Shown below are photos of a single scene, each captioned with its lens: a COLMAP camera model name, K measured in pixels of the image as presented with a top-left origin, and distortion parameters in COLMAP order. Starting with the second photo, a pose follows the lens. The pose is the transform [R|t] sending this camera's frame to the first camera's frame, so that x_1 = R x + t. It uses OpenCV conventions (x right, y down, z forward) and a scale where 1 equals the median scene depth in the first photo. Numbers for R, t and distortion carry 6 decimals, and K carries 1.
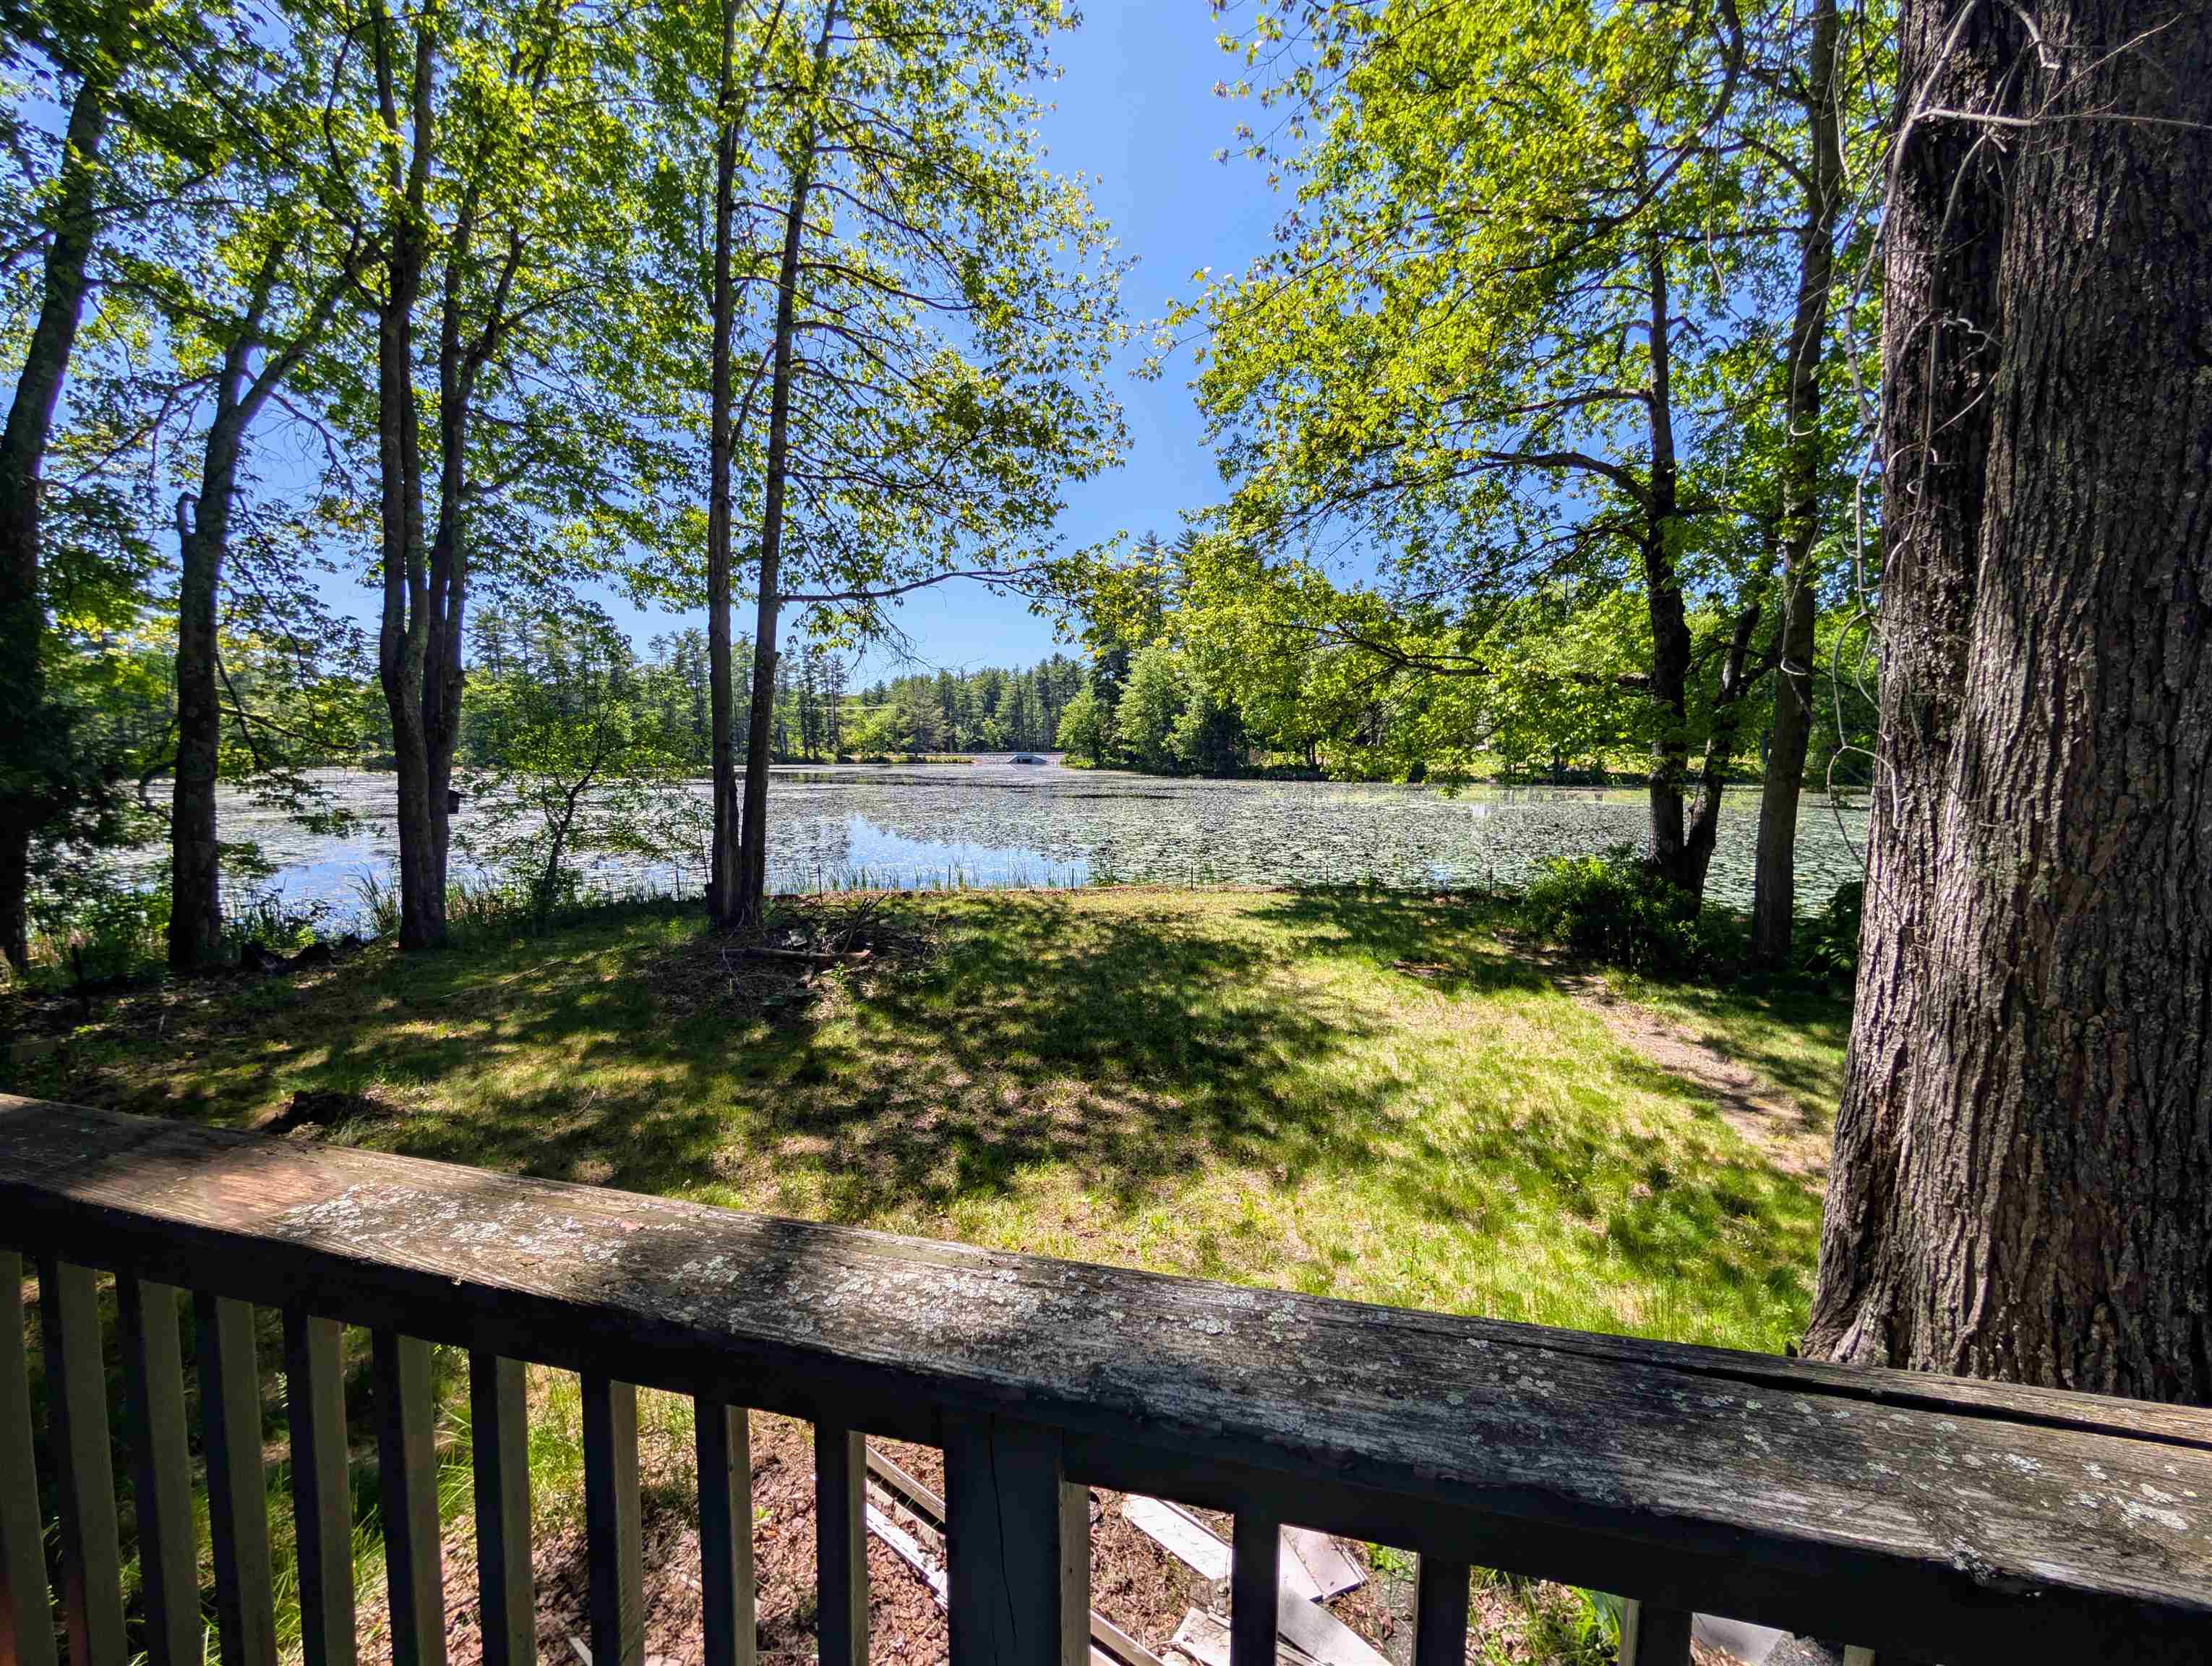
lens RADIAL K [[837.9, 0, 1095.5], [0, 837.9, 844.5], [0, 0, 1]] dist [0.000632, 0.000336]
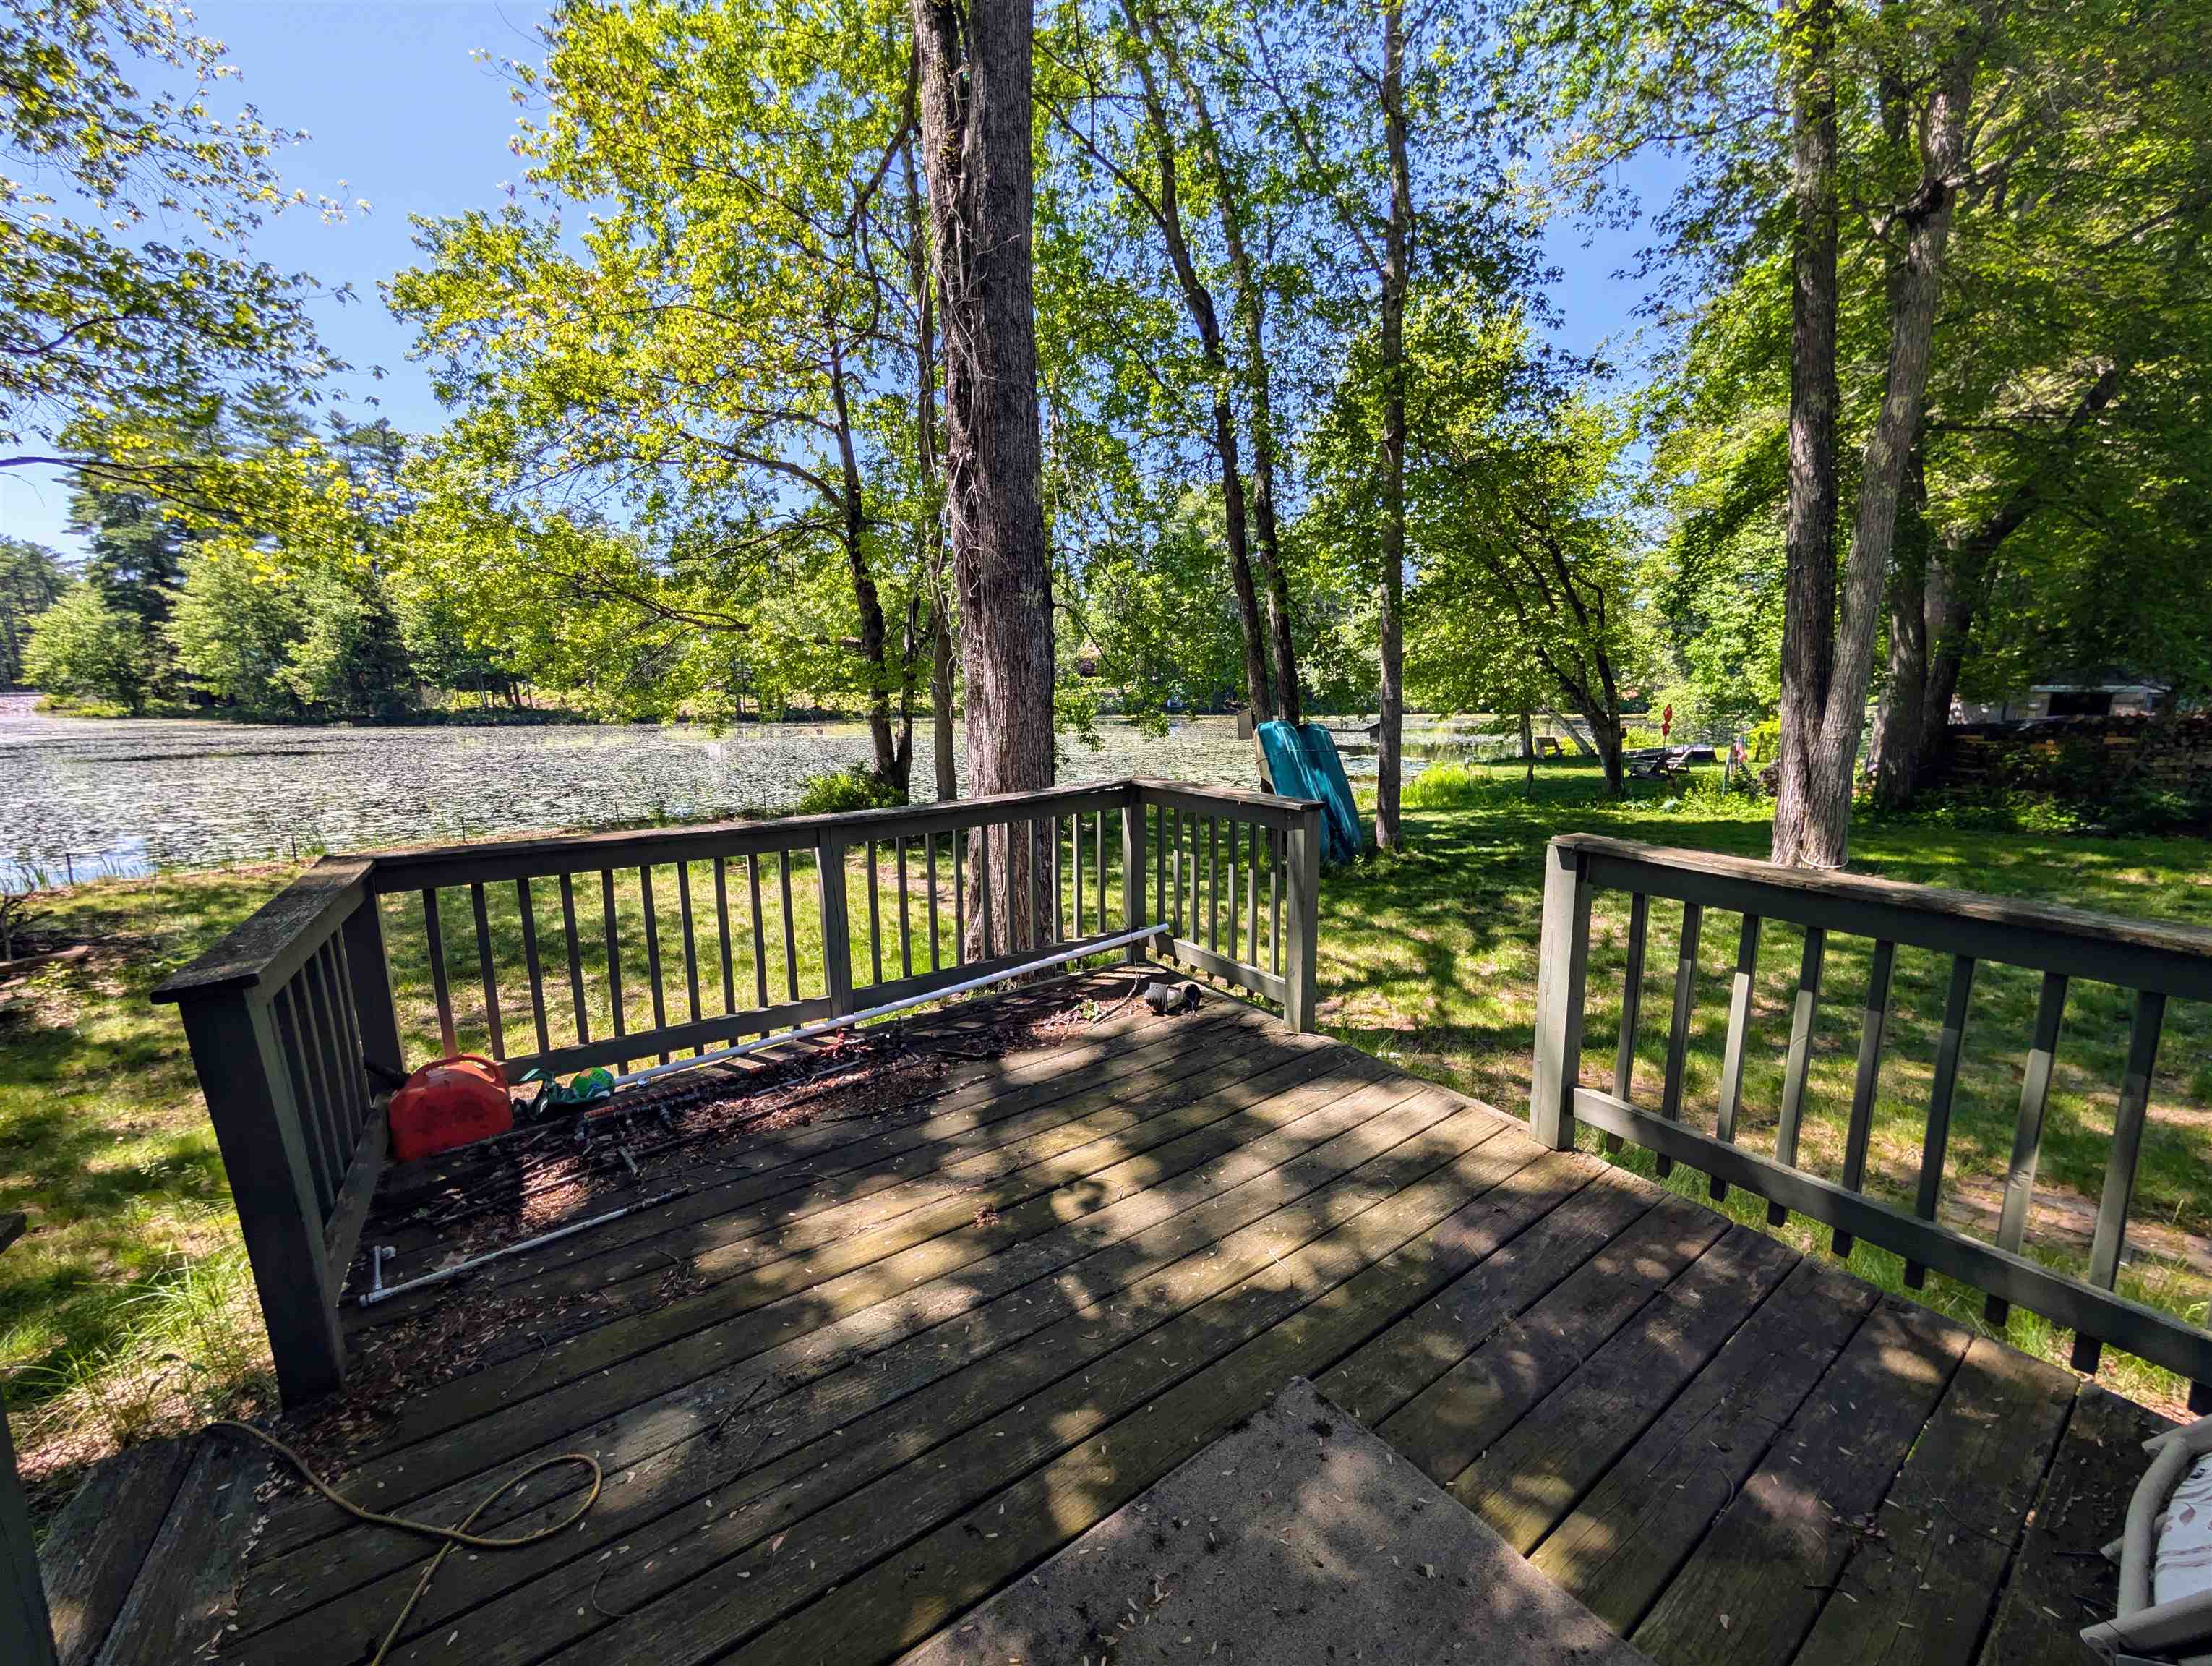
lens RADIAL K [[837.9, 0, 1100.9], [0, 837.9, 836.2], [0, 0, 1]] dist [0.000632, 0.000336]
pose [[0.648170, -0.130451, 0.750238, -0.016743], [0.084133, 0.991454, 0.099707, 0.001604], [-0.756833, -0.001507, 0.653606, -0.021138]]
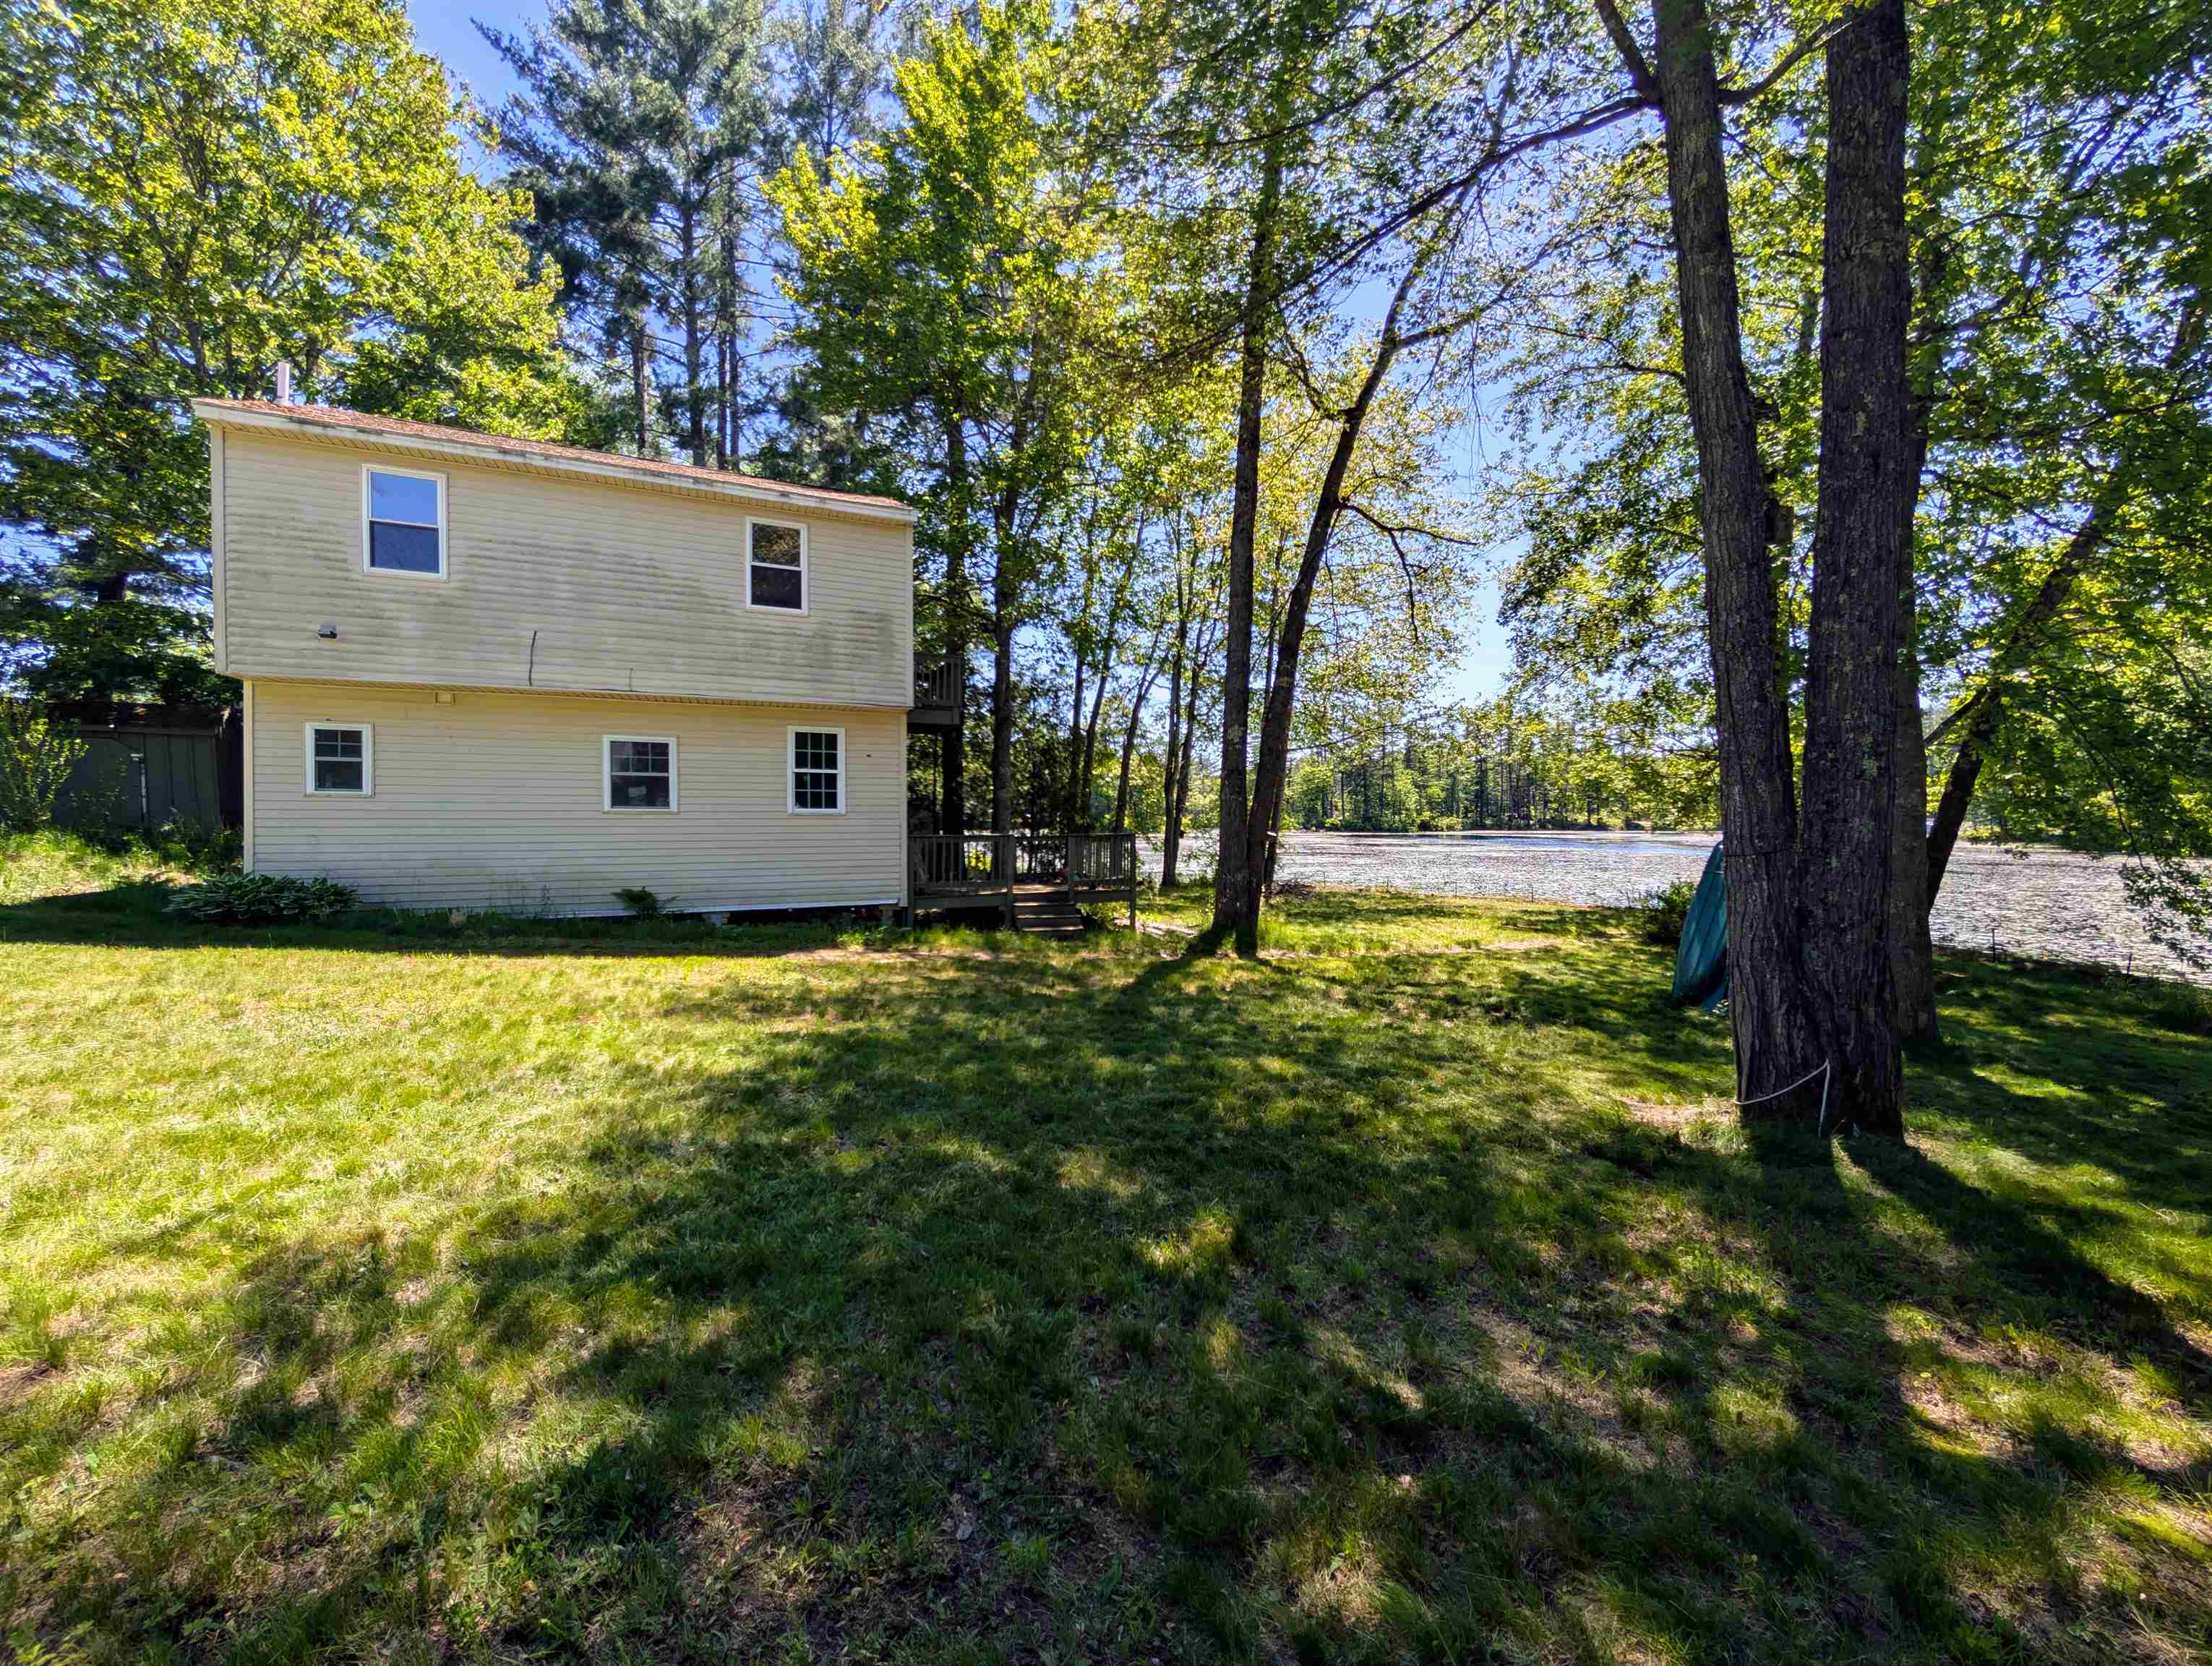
lens RADIAL K [[837.9, 0, 1109.2], [0, 837.9, 831.5], [0, 0, 1]] dist [0.000632, 0.000336]
pose [[0.631847, 0.010885, -0.775017, 0.108654], [-0.083754, 0.995005, -0.054308, 0.009950], [0.770555, 0.099225, 0.629602, -0.080317]]
